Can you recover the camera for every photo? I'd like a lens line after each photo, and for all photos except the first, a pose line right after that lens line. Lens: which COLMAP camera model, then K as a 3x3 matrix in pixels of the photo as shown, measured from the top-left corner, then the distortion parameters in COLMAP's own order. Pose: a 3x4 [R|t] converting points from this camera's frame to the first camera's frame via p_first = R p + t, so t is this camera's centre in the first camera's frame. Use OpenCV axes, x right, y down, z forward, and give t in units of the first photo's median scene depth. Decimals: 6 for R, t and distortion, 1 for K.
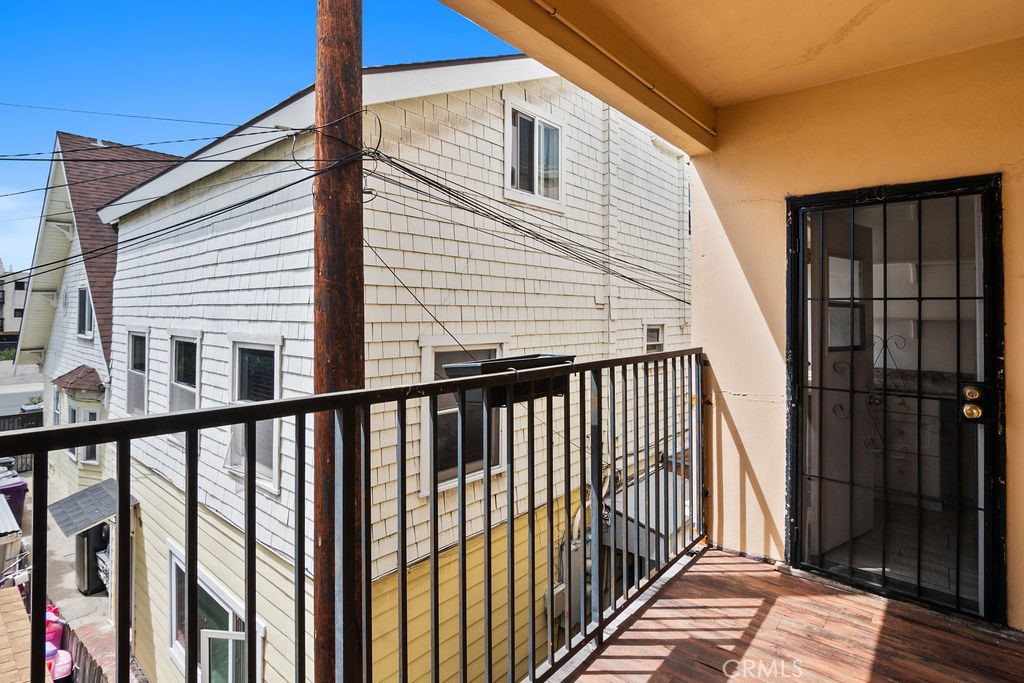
lens RADIAL K [[514.8, 0, 508.0], [0, 514.8, 331.7], [0, 0, 1]] dist [-0.019933, 0.001213]
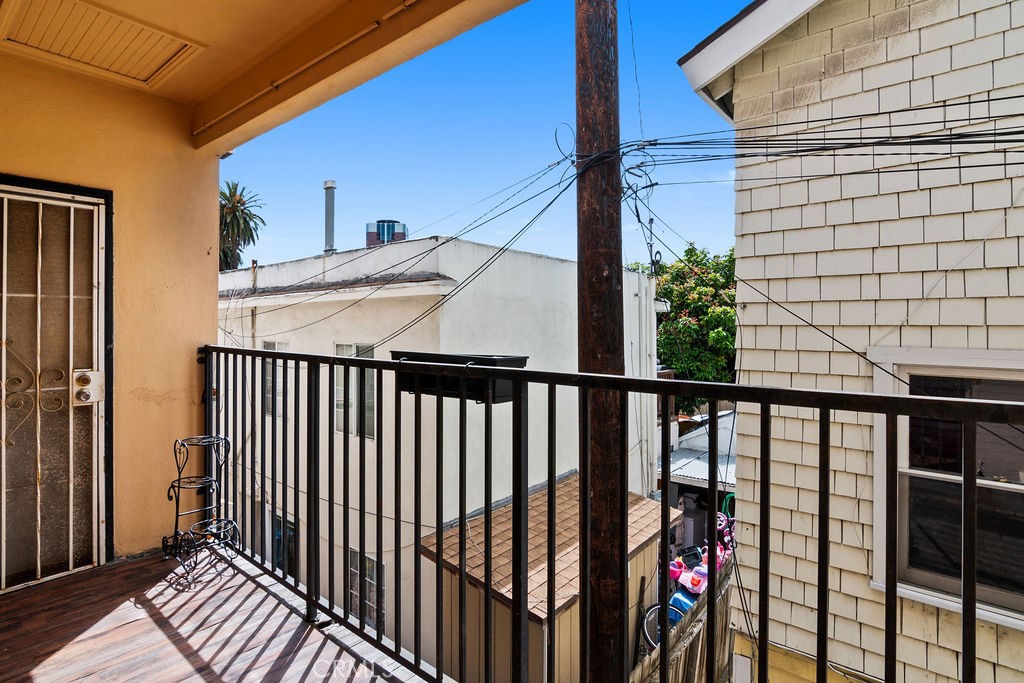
lens RADIAL K [[507.3, 0, 510.0], [0, 507.3, 322.1], [0, 0, 1]] dist [-0.014478, -0.000018]
pose [[0.036210, 0.041444, -0.998484, 0.731484], [0.003664, 0.999127, 0.041603, -0.030675], [0.999337, -0.005165, 0.036027, 0.822664]]
